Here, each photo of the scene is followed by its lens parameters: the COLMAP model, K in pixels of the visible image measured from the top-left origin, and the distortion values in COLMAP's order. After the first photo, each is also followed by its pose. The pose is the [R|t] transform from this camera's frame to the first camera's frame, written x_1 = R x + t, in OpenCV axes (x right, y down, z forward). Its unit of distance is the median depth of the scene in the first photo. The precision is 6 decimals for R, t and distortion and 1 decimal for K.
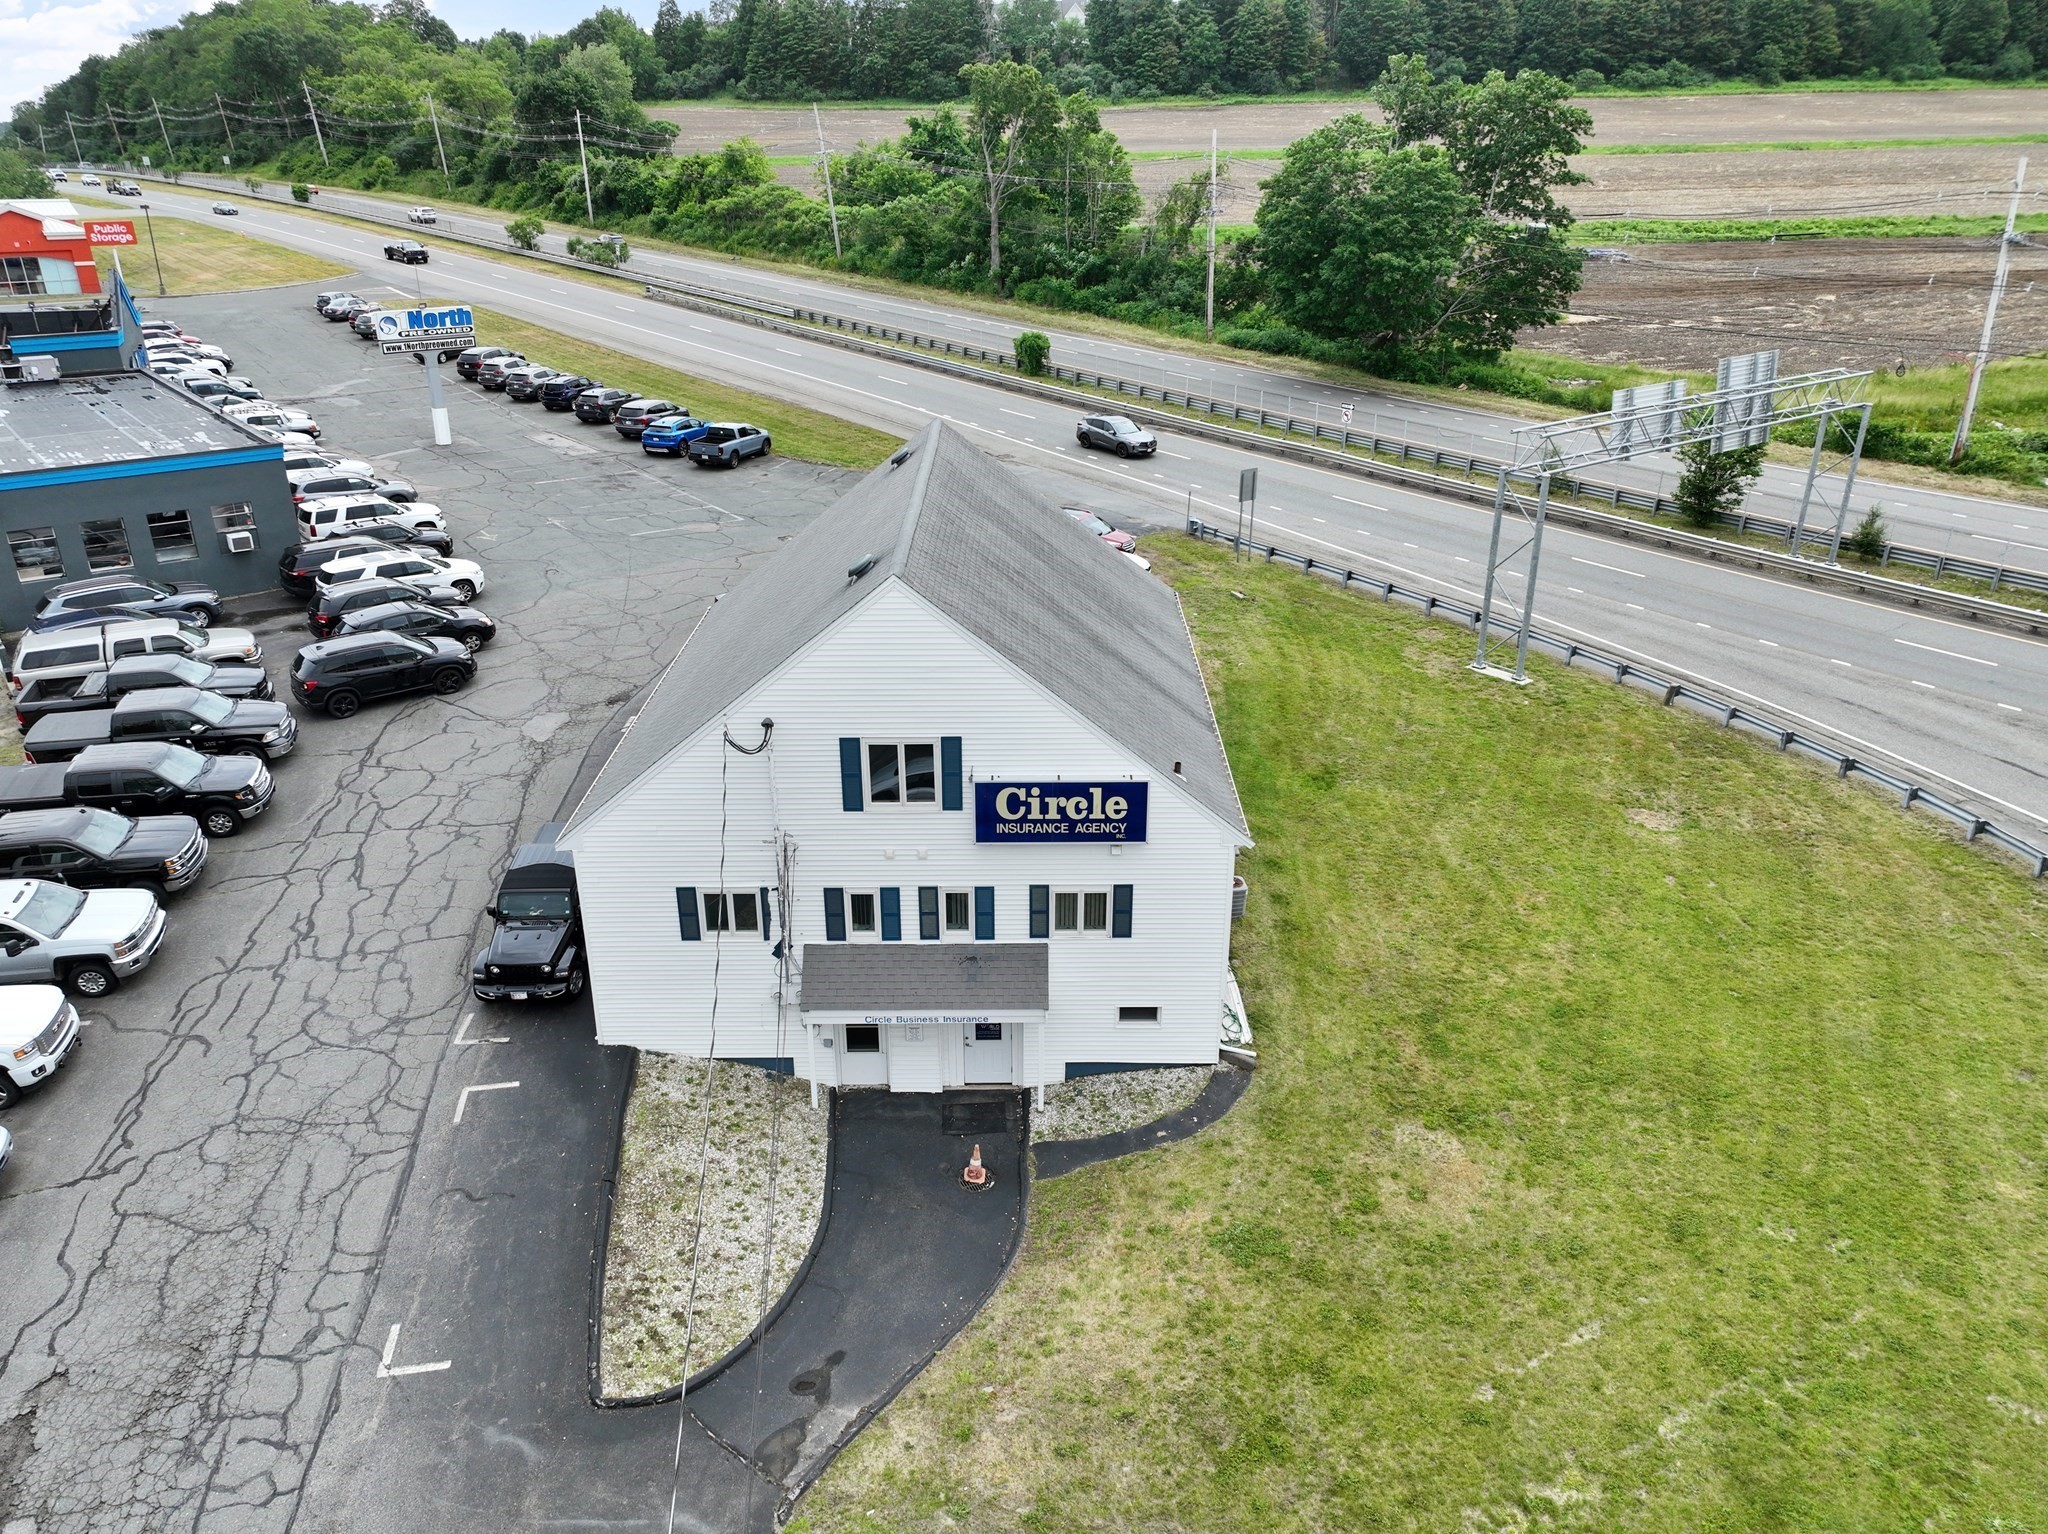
lens RADIAL K [[1447.0, 0, 1024.0], [0, 1447.0, 767.0], [0, 0, 1]] dist [0.010844, -0.000736]
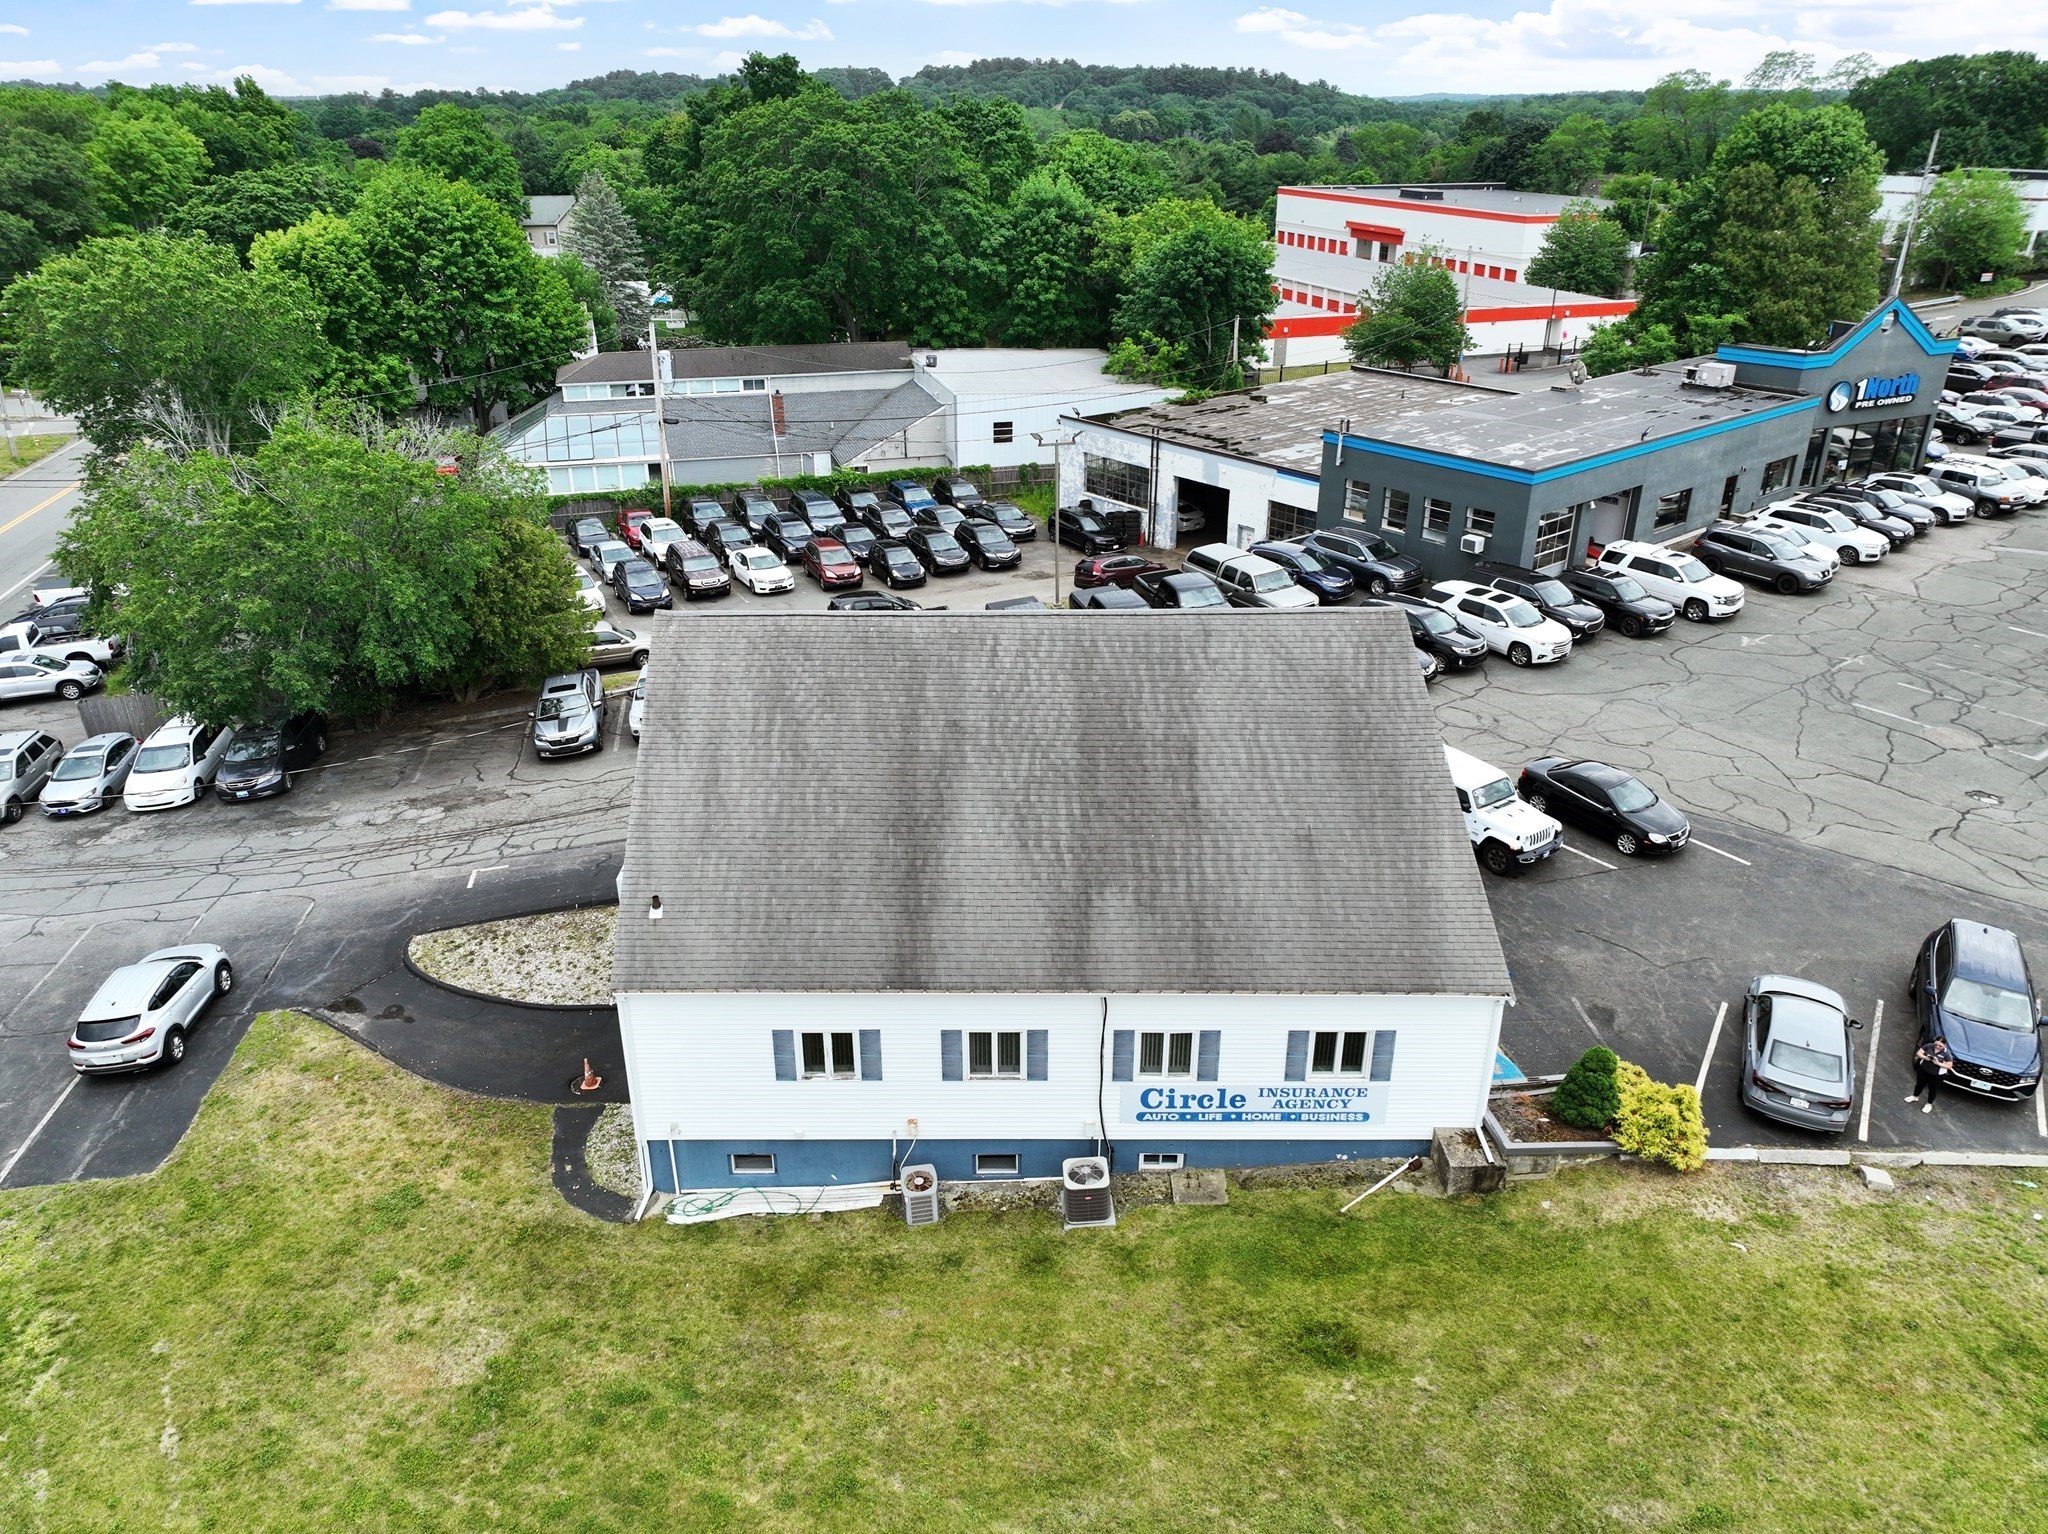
lens RADIAL K [[1447.0, 0, 1024.0], [0, 1447.0, 767.0], [0, 0, 1]] dist [0.010844, -0.000736]
pose [[0.016072, 0.418960, -0.907863, 0.937995], [-0.398874, 0.835289, 0.378407, -0.528750], [0.916865, 0.356041, 0.180537, 0.992490]]
